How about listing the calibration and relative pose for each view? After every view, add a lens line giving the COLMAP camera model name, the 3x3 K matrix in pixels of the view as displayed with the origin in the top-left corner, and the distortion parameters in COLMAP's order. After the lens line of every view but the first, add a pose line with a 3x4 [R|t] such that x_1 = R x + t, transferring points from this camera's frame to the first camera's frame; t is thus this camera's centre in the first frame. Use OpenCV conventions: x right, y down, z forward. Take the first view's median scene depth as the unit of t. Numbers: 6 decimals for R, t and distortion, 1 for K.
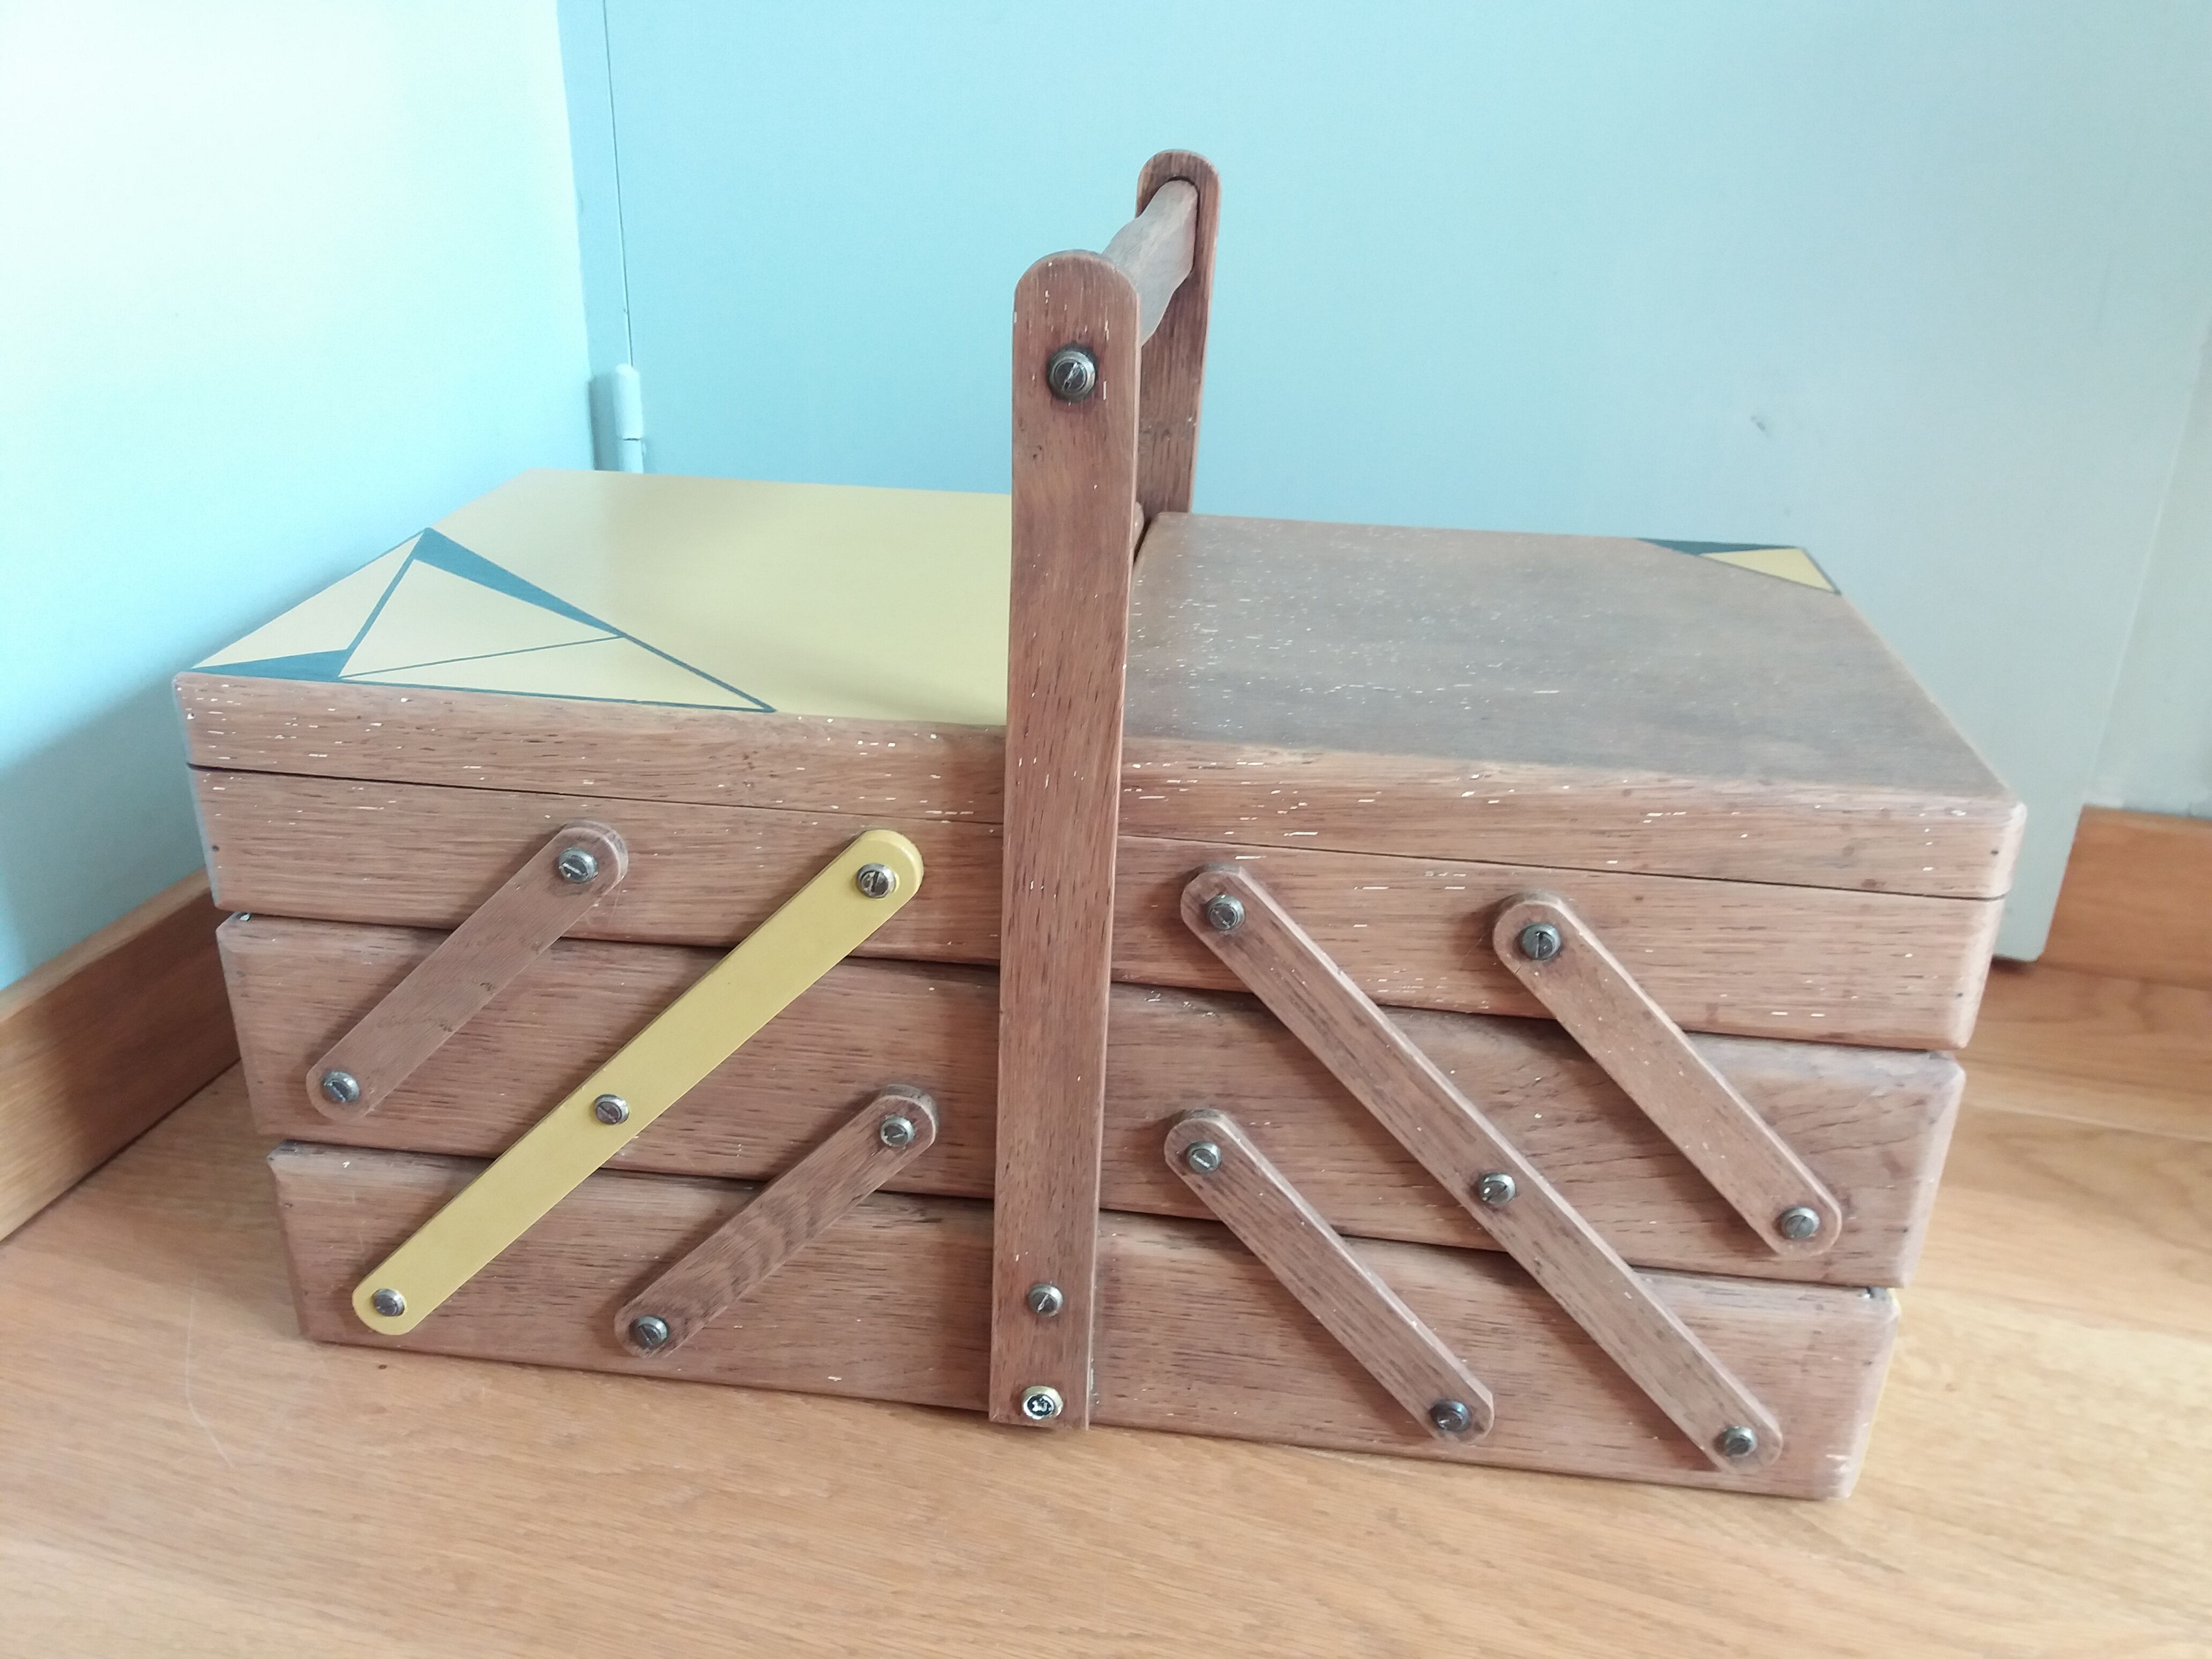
lens RADIAL K [[1862.2, 0, 1139.1], [0, 1862.2, 824.1], [0, 0, 1]] dist [0.034627, -0.067698]
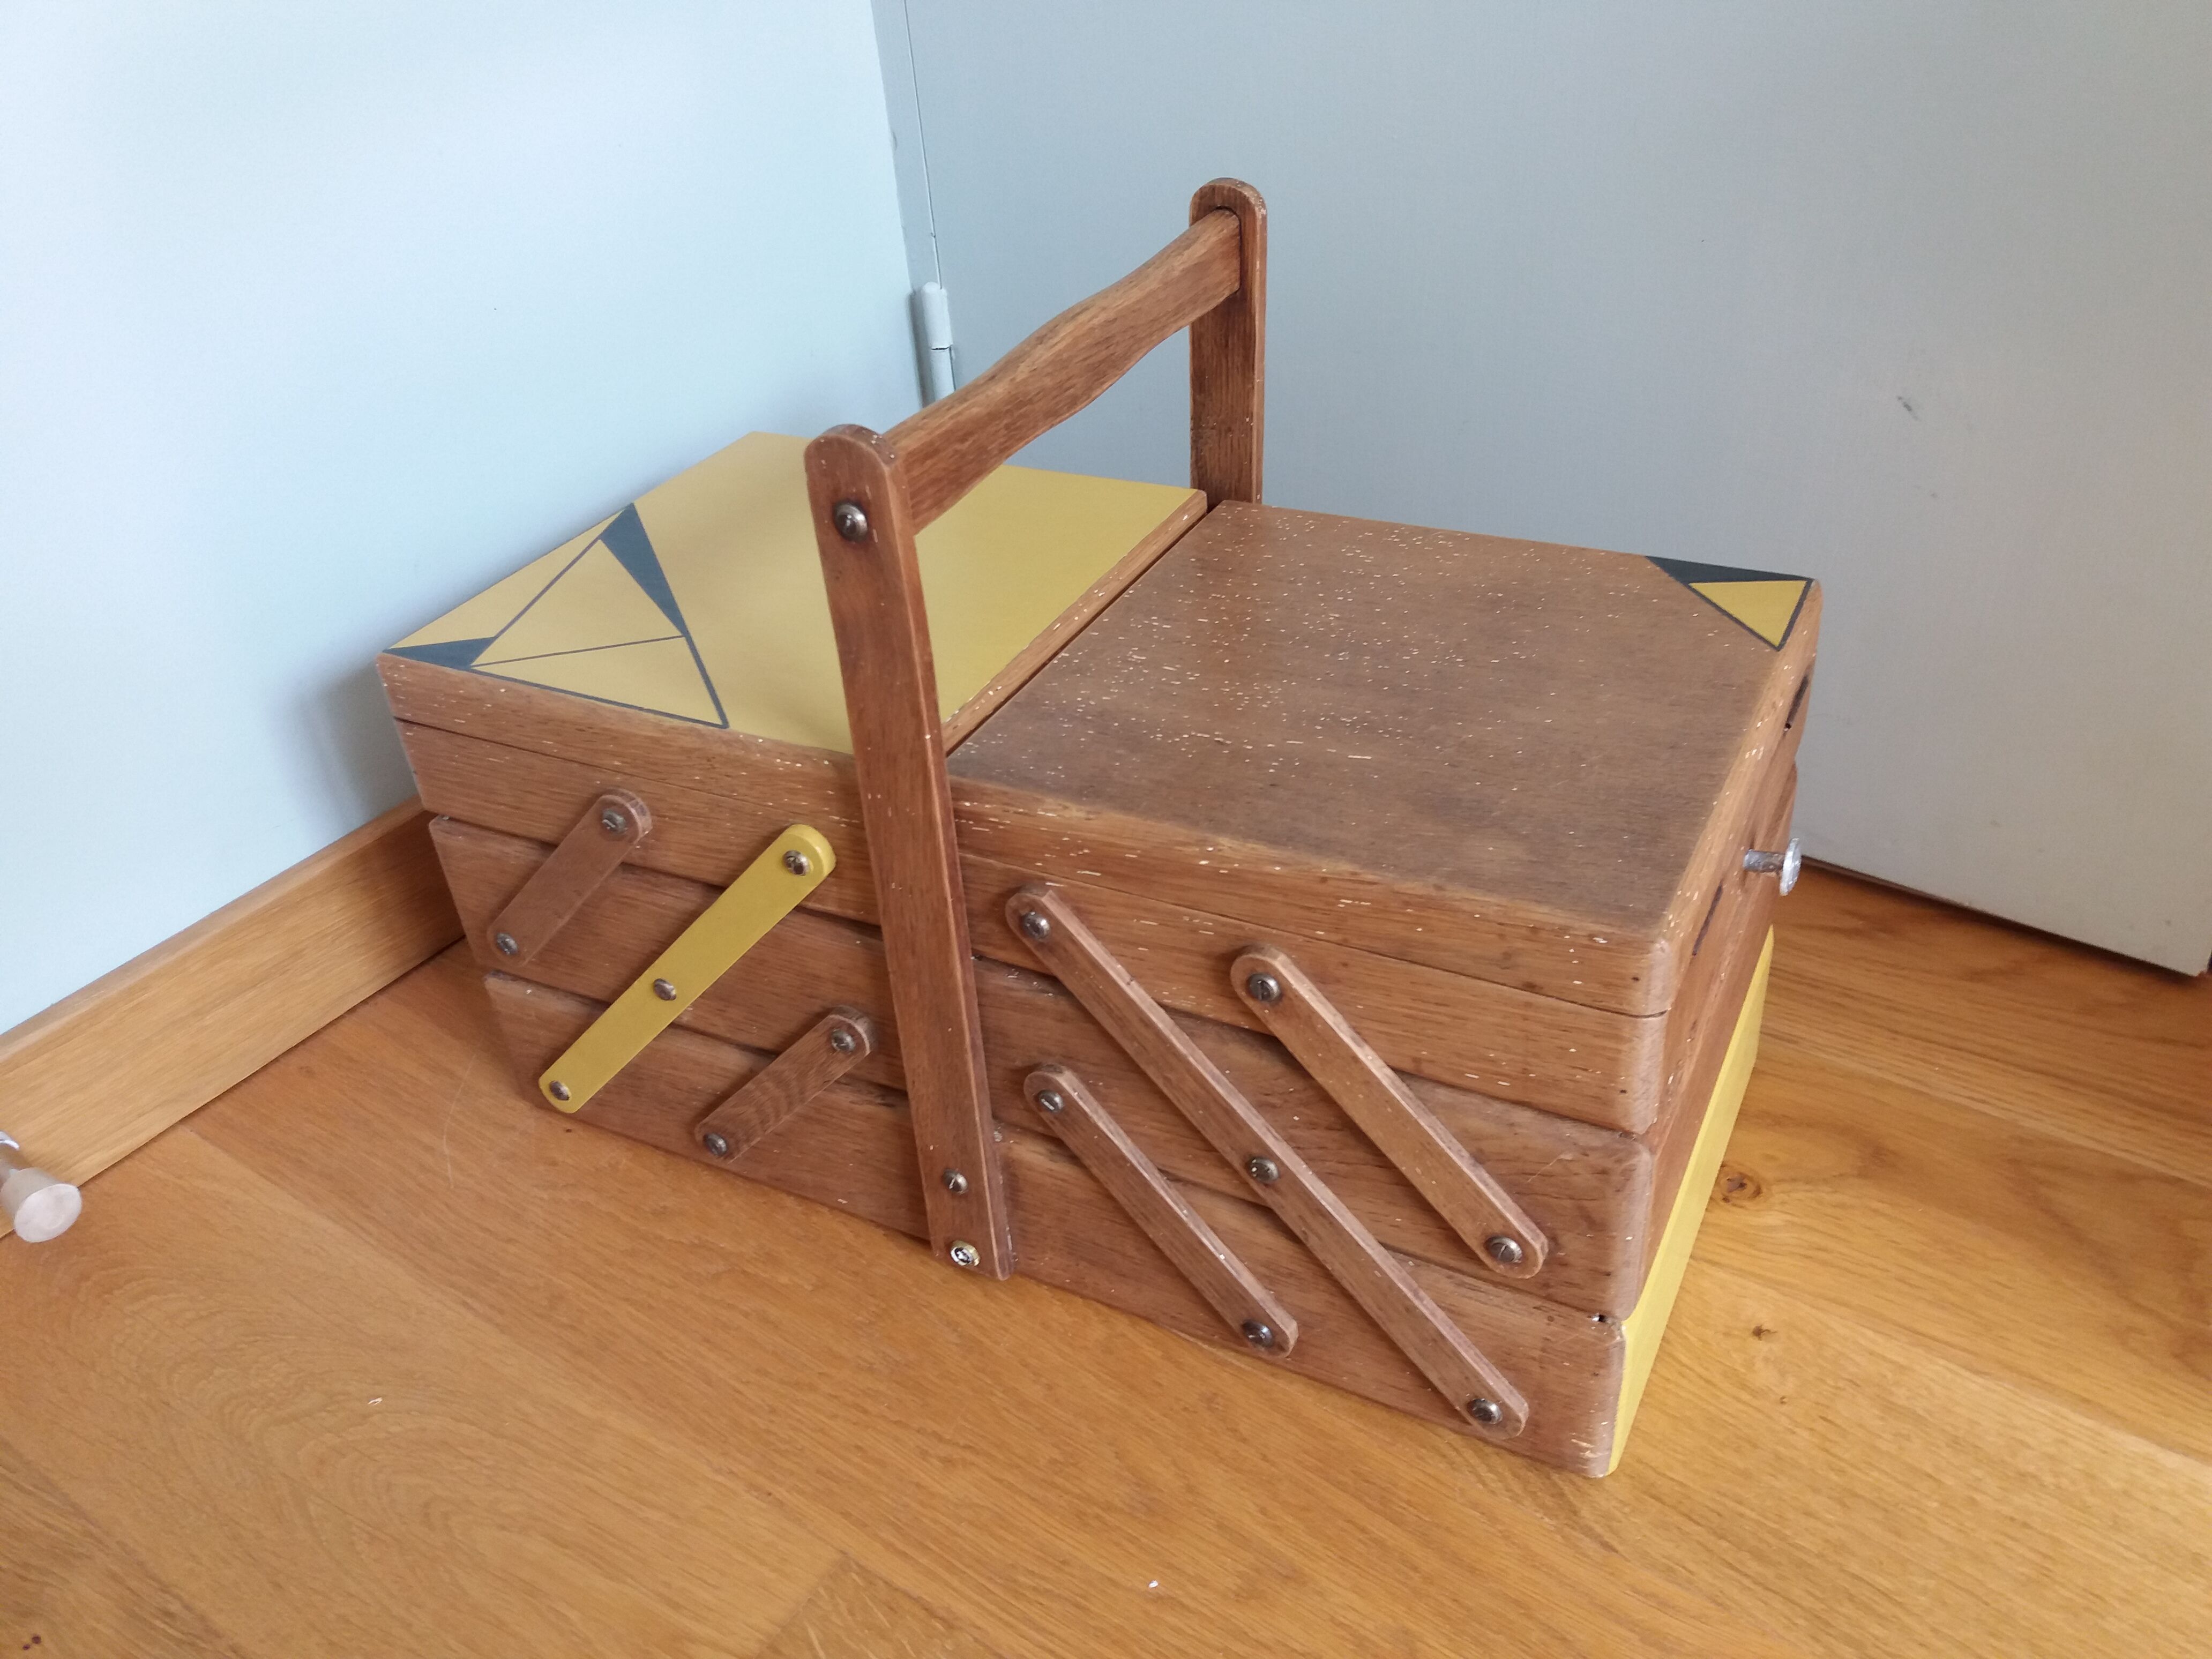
lens RADIAL K [[1853.5, 0, 1149.1], [0, 1853.5, 823.4], [0, 0, 1]] dist [0.092725, -0.158724]
pose [[0.927674, 0.118046, -0.354239, 0.513868], [-0.058268, 0.982854, 0.174934, -0.225222], [0.368816, -0.141641, 0.918647, -0.092008]]
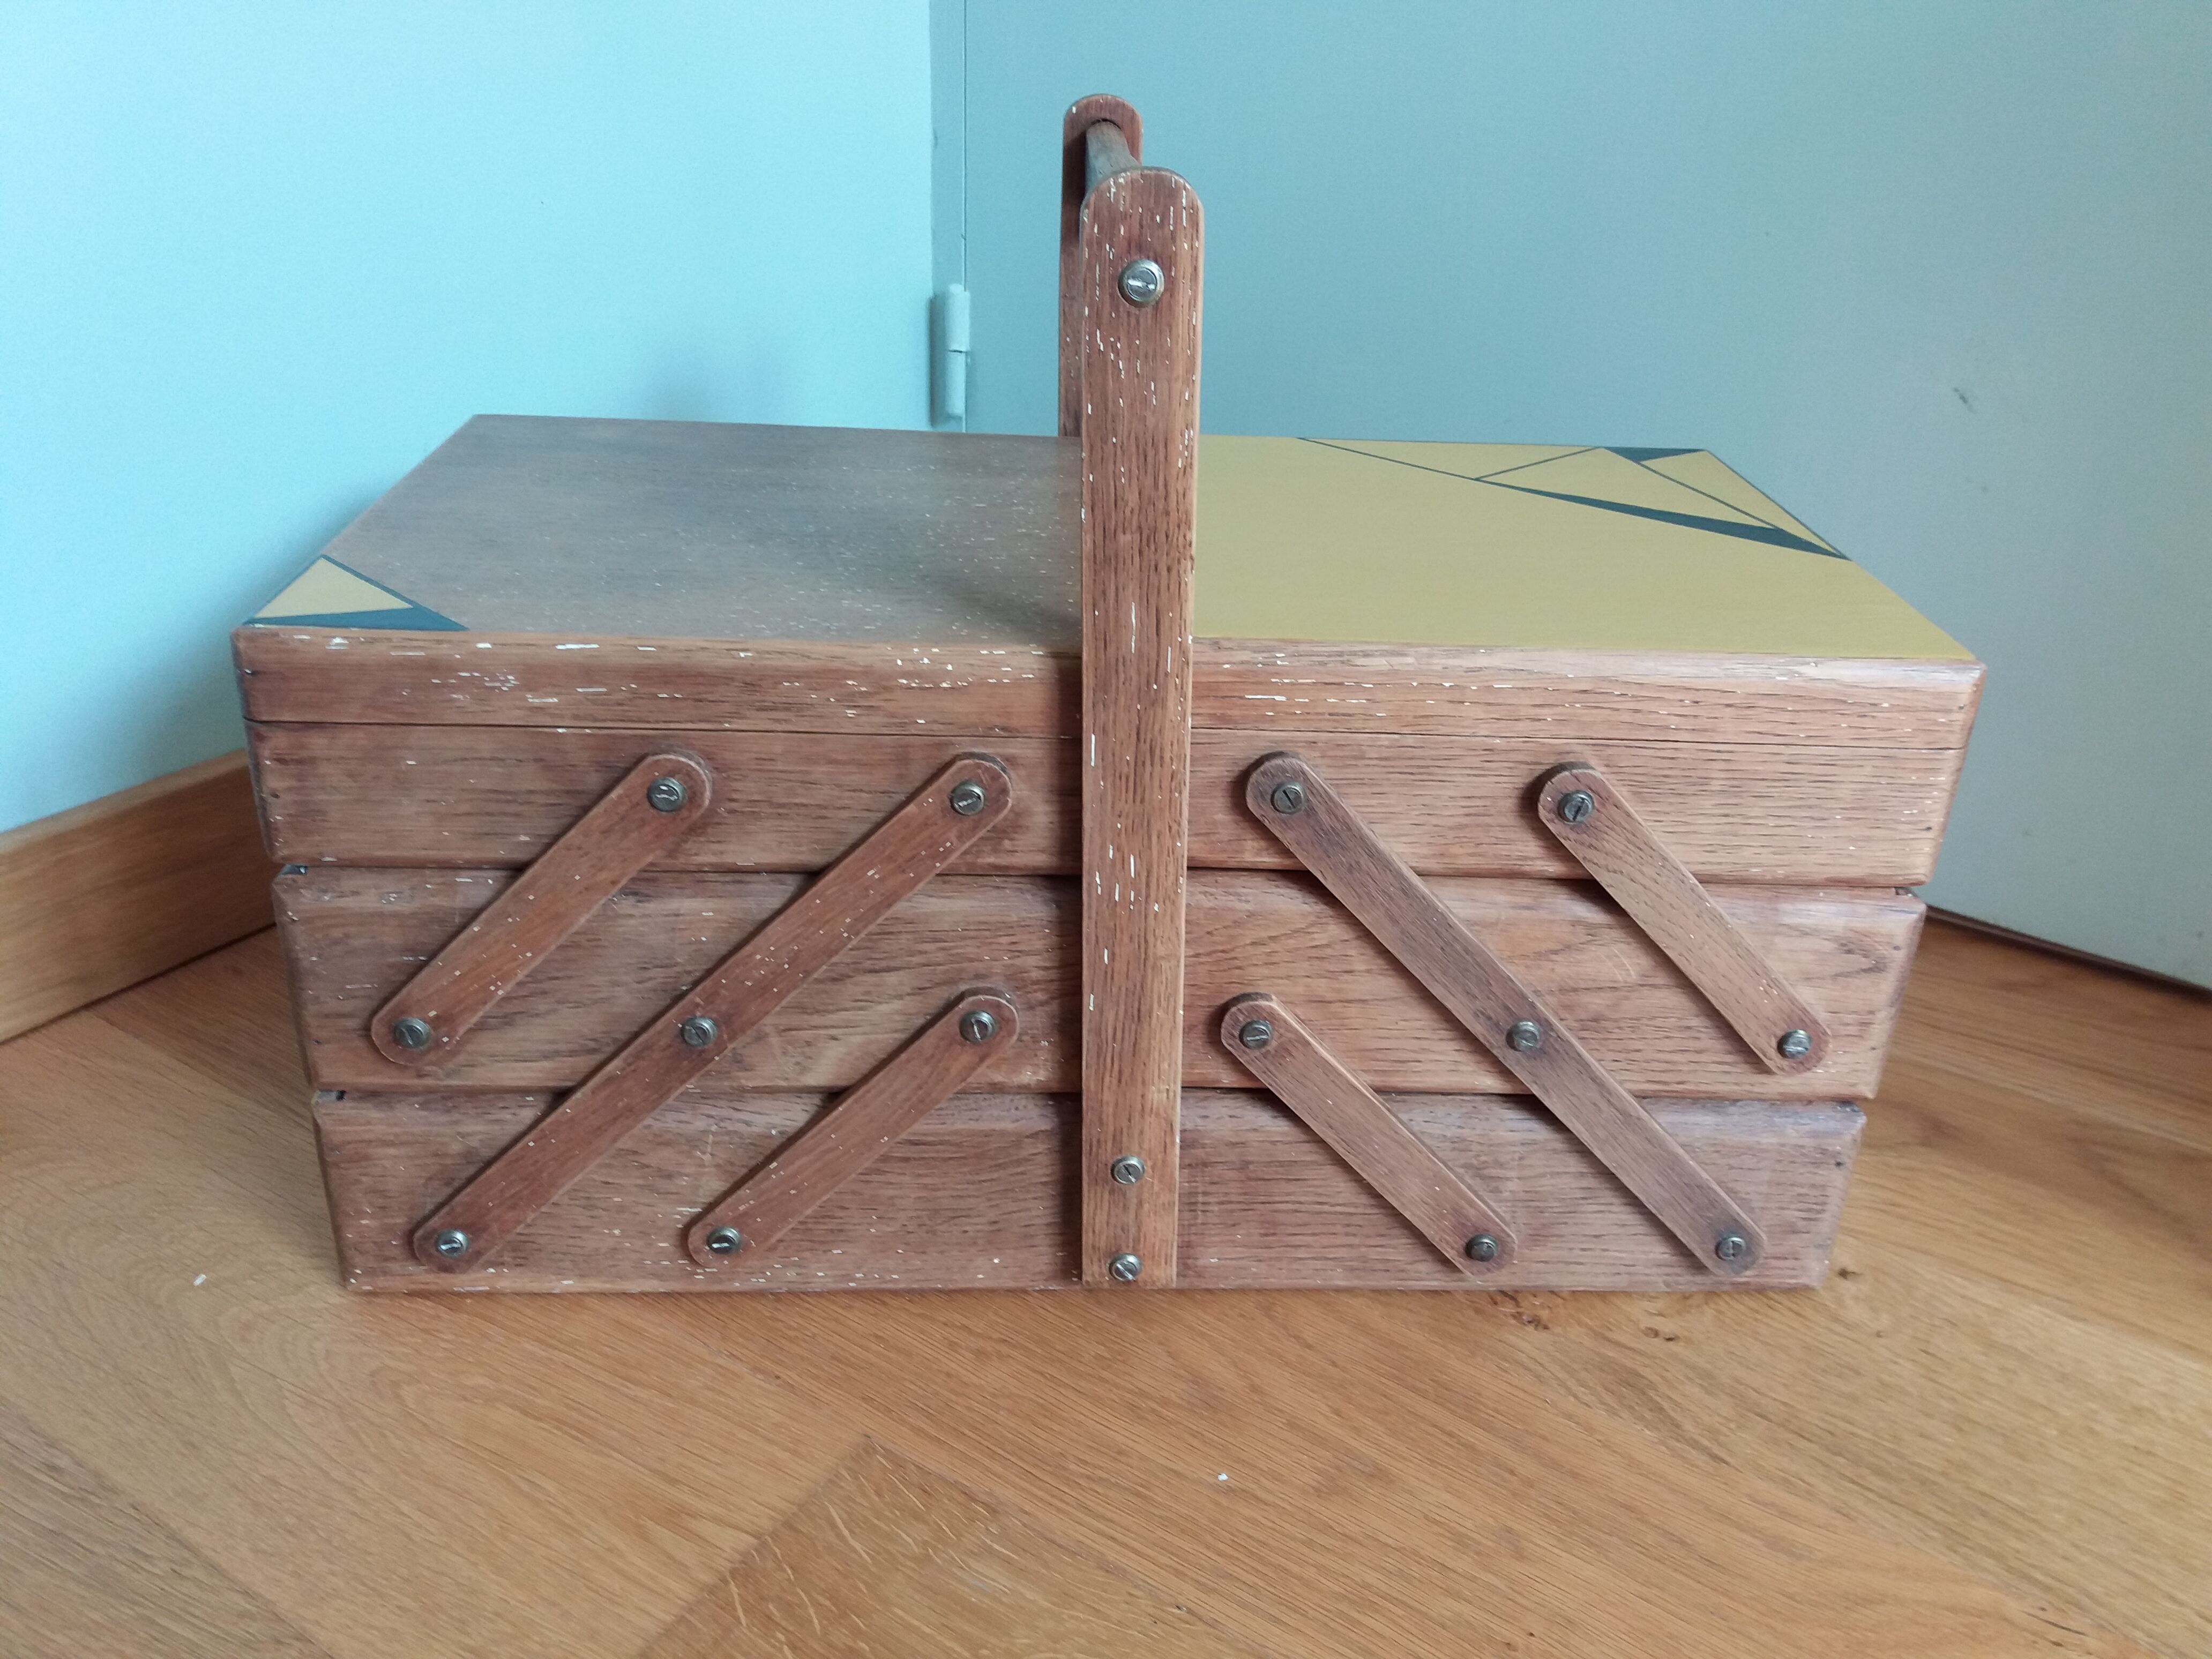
lens RADIAL K [[1853.5, 0, 1149.1], [0, 1853.5, 823.4], [0, 0, 1]] dist [0.092725, -0.158724]
pose [[0.948639, 0.138070, -0.284640, 0.363596], [-0.138711, 0.990169, 0.018008, 0.076640], [0.284328, 0.022400, 0.958465, -0.100432]]
